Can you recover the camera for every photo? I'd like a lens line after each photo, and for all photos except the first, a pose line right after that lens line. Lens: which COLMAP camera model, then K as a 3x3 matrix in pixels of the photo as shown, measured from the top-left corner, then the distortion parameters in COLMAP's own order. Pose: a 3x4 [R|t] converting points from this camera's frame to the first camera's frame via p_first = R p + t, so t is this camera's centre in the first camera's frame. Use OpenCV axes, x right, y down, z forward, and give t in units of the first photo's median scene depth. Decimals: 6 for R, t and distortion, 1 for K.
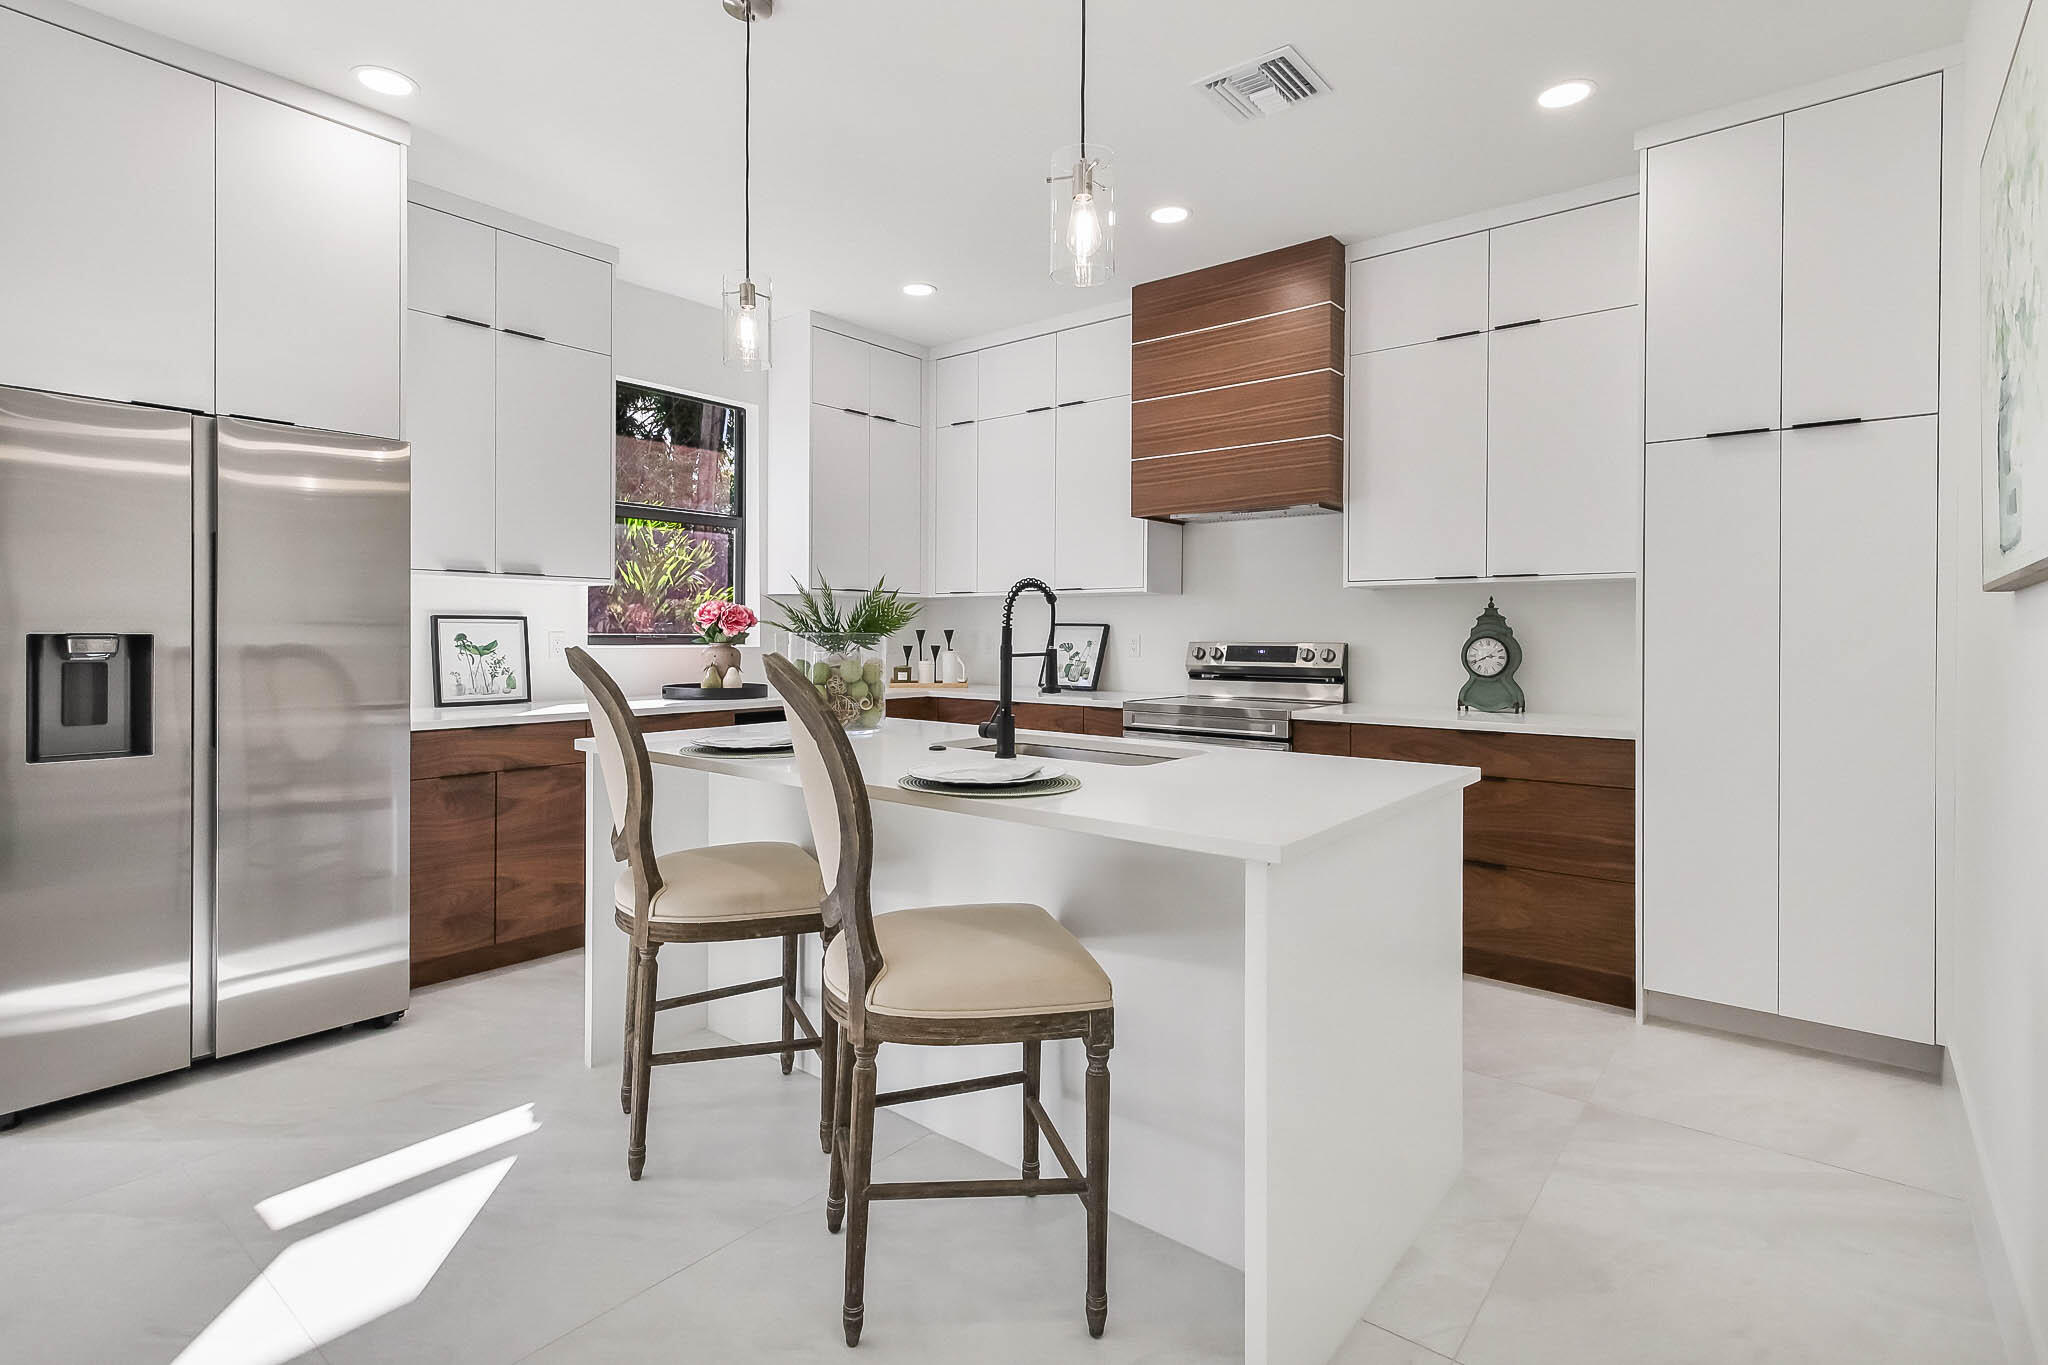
lens RADIAL K [[995.4, 0, 1023.9], [0, 995.4, 631.4], [0, 0, 1]] dist [0.003980, 0.000460]
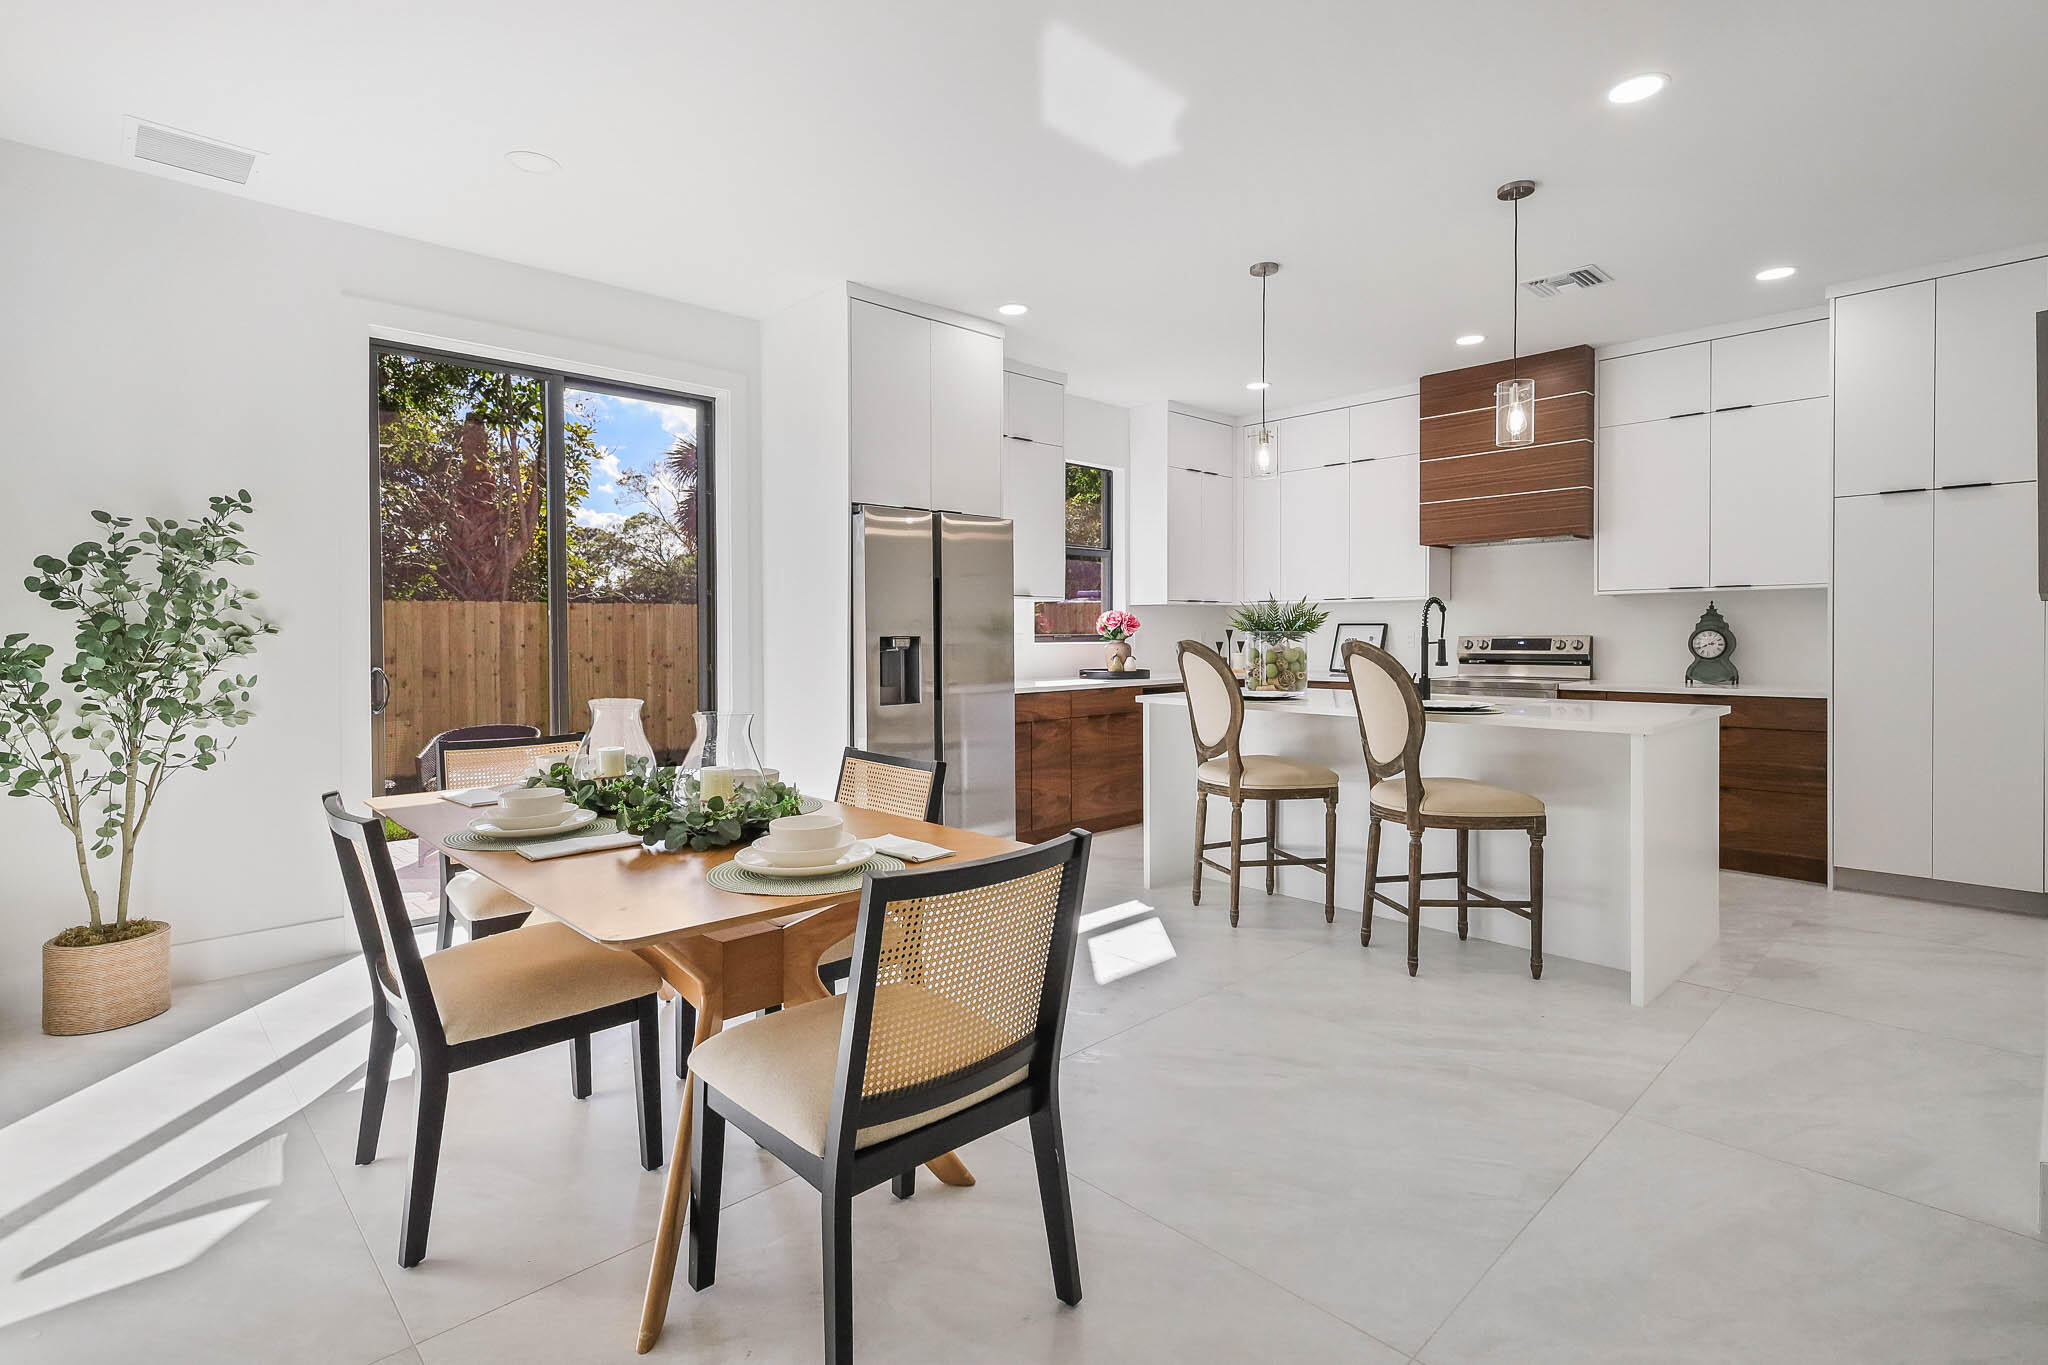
lens RADIAL K [[966.3, 0, 1018.2], [0, 966.3, 642.8], [0, 0, 1]] dist [-0.004604, -0.000048]
pose [[0.989925, -0.008988, -0.141308, -0.295275], [0.010642, 0.999883, 0.010954, -0.001274], [0.141193, -0.012347, 0.989905, -0.461076]]
